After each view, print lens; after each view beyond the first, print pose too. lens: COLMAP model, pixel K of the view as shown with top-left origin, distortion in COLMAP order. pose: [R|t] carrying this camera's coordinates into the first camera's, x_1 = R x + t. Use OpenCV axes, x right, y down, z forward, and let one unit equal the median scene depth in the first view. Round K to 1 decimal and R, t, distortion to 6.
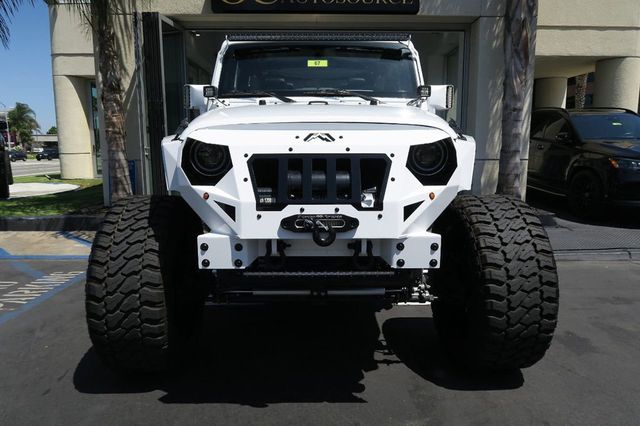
lens RADIAL K [[442.8, 0, 320.0], [0, 442.8, 213.0], [0, 0, 1]] dist [-0.014439, -0.000352]
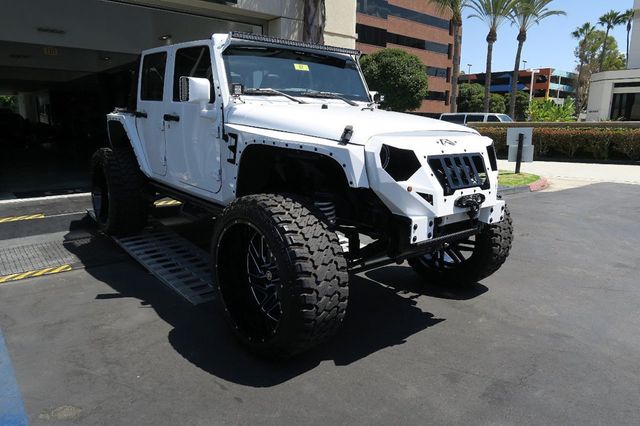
lens RADIAL K [[440.2, 0, 320.0], [0, 440.2, 213.0], [0, 0, 1]] dist [-0.016947, 0.002285]
pose [[0.775501, -0.117120, 0.620387, -1.035814], [0.082811, 0.993023, 0.083952, -0.079993], [-0.625891, -0.013730, 0.779789, 0.112966]]
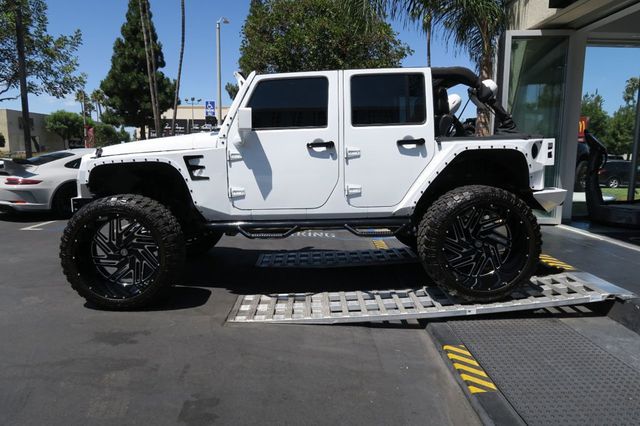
lens RADIAL K [[440.2, 0, 320.0], [0, 440.2, 213.0], [0, 0, 1]] dist [-0.016947, 0.002285]
pose [[-0.003818, 0.143071, -0.989705, 2.058765], [-0.161868, 0.976572, 0.141796, -0.332897], [0.986805, 0.160743, 0.019430, 1.808937]]
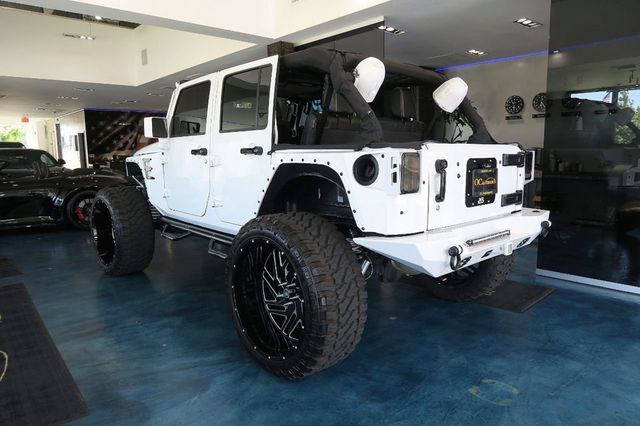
lens RADIAL K [[440.2, 0, 320.0], [0, 440.2, 213.0], [0, 0, 1]] dist [-0.016947, 0.002285]
pose [[-0.739192, 0.099575, -0.666094, 1.137845], [-0.119082, 0.954105, 0.274780, -0.632373], [0.662884, 0.282435, -0.693409, 3.281670]]
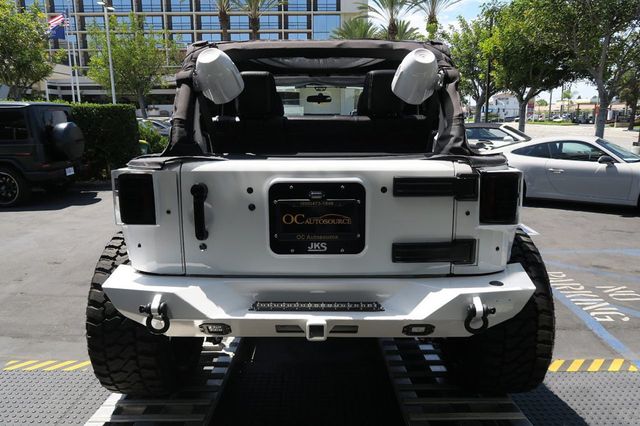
lens RADIAL K [[443.8, 0, 320.0], [0, 443.8, 213.0], [0, 0, 1]] dist [-0.015652, 0.000053]
pose [[-0.999742, 0.003322, 0.022468, -0.048217], [0.011116, 0.934244, 0.356462, -0.729001], [-0.019807, 0.356620, -0.934040, 3.453747]]
